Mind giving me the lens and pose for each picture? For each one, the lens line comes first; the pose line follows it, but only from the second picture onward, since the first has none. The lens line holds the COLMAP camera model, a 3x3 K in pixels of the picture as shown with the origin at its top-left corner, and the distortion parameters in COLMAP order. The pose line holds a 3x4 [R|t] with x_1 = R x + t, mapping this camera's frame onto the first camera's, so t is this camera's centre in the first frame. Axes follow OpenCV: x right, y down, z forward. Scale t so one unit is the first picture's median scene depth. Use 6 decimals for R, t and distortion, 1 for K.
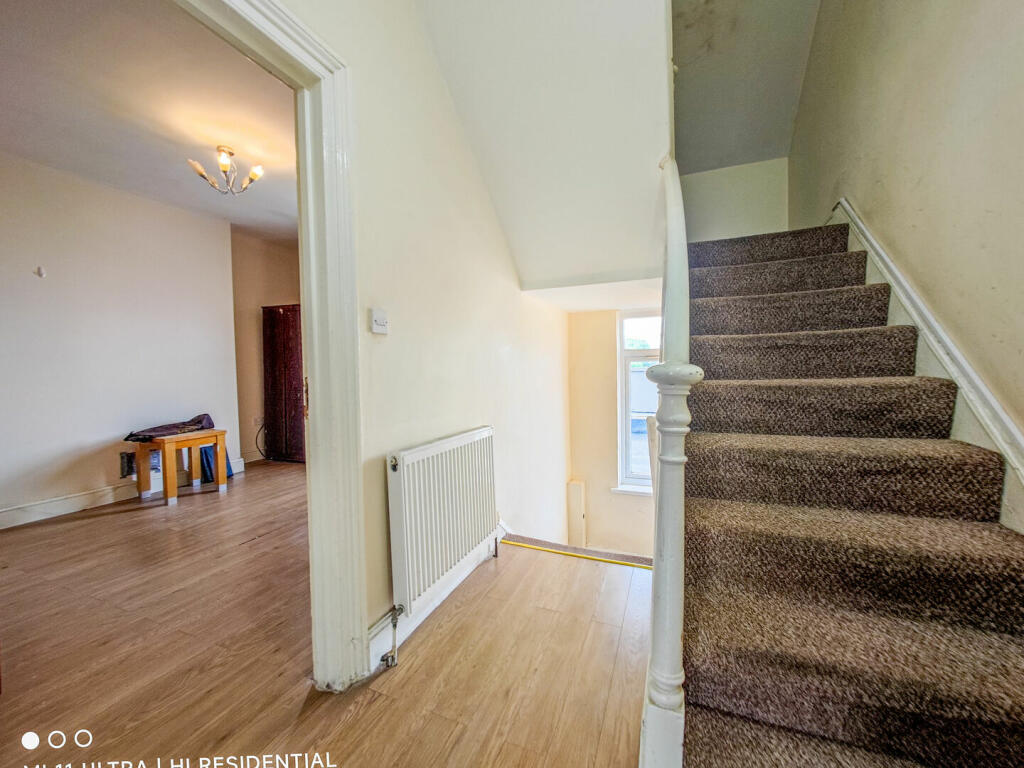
lens RADIAL K [[386.4, 0, 499.5], [0, 386.4, 381.4], [0, 0, 1]] dist [-0.007268, 0.000141]
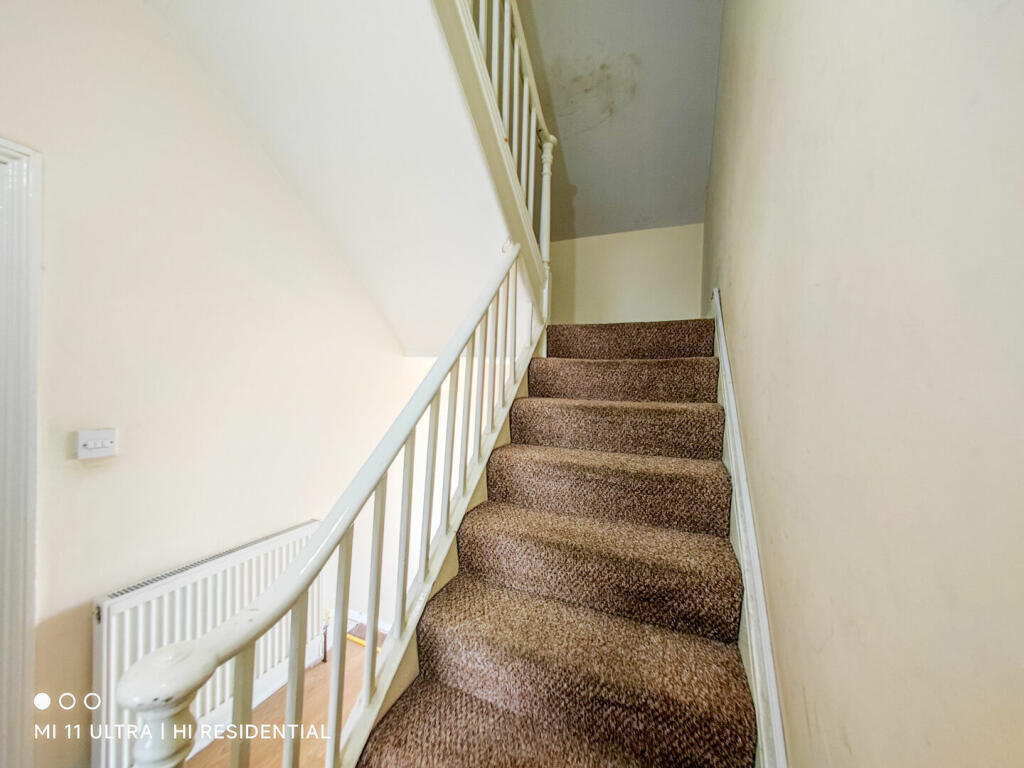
lens RADIAL K [[362.9, 0, 501.3], [0, 362.9, 384.1], [0, 0, 1]] dist [-0.008943, -0.000280]
pose [[0.998984, 0.042736, -0.014270, 0.641822], [-0.043022, 0.998866, -0.020401, -0.333085], [0.013382, 0.020994, 0.999690, 0.226011]]
